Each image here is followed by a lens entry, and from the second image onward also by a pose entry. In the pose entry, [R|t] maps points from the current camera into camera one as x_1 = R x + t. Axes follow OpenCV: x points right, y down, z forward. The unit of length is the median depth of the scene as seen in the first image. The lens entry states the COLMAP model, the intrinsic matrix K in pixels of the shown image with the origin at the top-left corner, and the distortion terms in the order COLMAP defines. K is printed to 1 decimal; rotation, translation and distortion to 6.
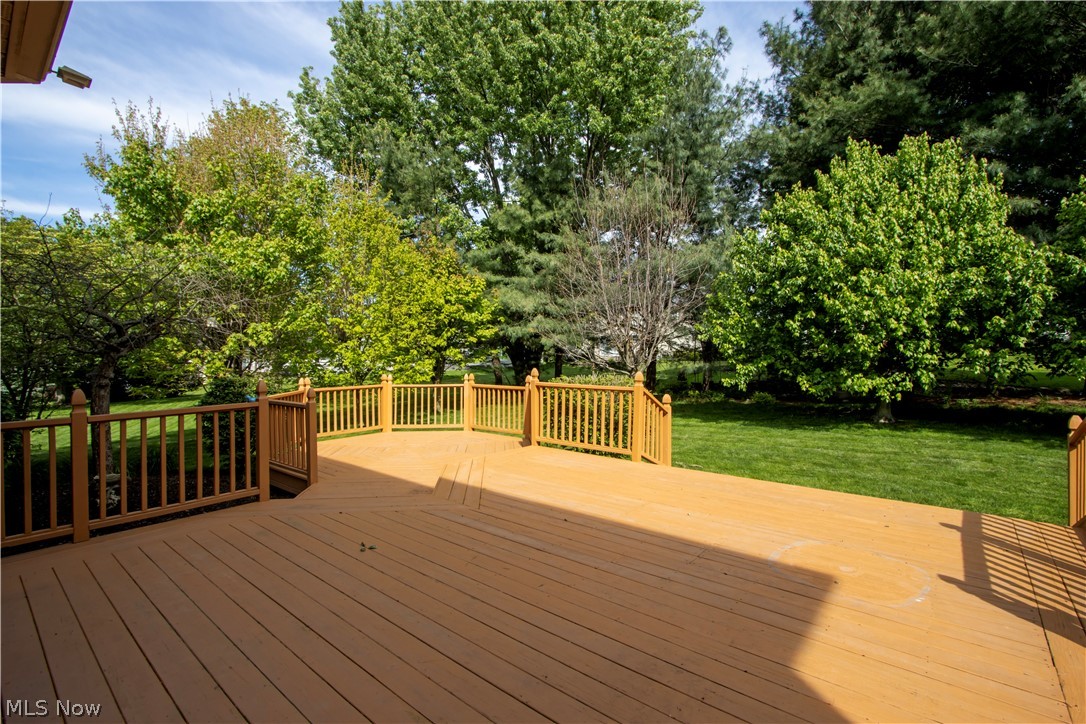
lens RADIAL K [[500.0, 0, 543.0], [0, 500.0, 362.0], [0, 0, 1]] dist [-0.000277, -0.000293]
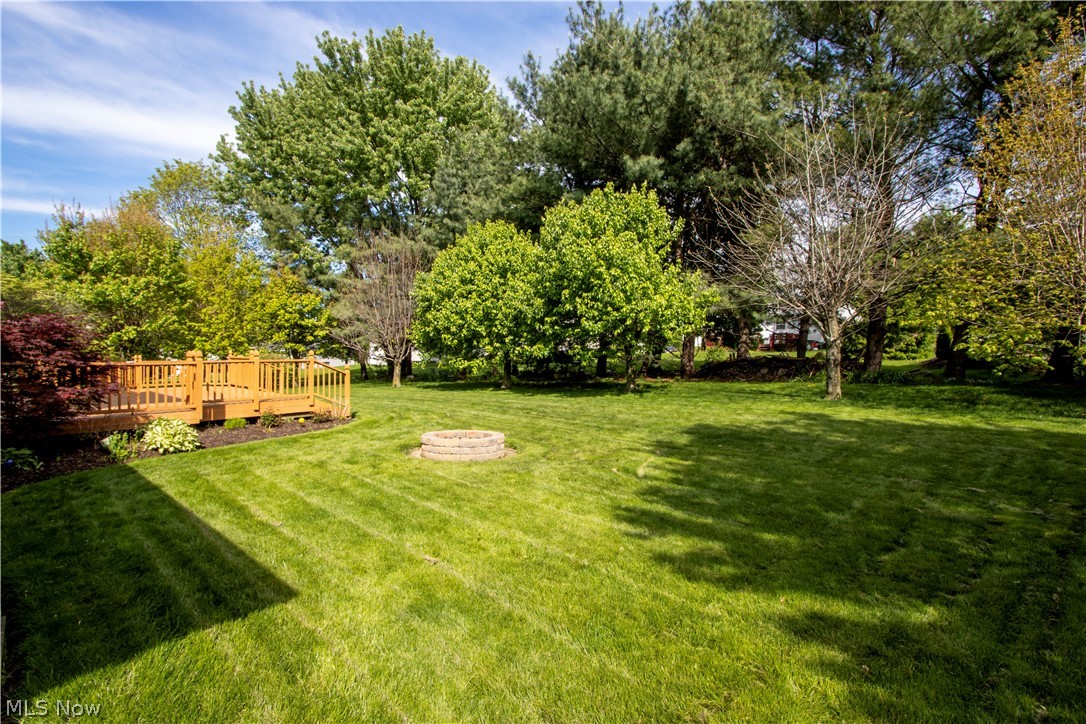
lens RADIAL K [[499.9, 0, 533.8], [0, 499.9, 359.4], [0, 0, 1]] dist [0.000191, -0.000048]
pose [[0.999882, 0.005688, -0.014274, 0.670216], [-0.005833, 0.999932, -0.010102, 0.036688], [0.014215, 0.010184, 0.999847, -0.567674]]
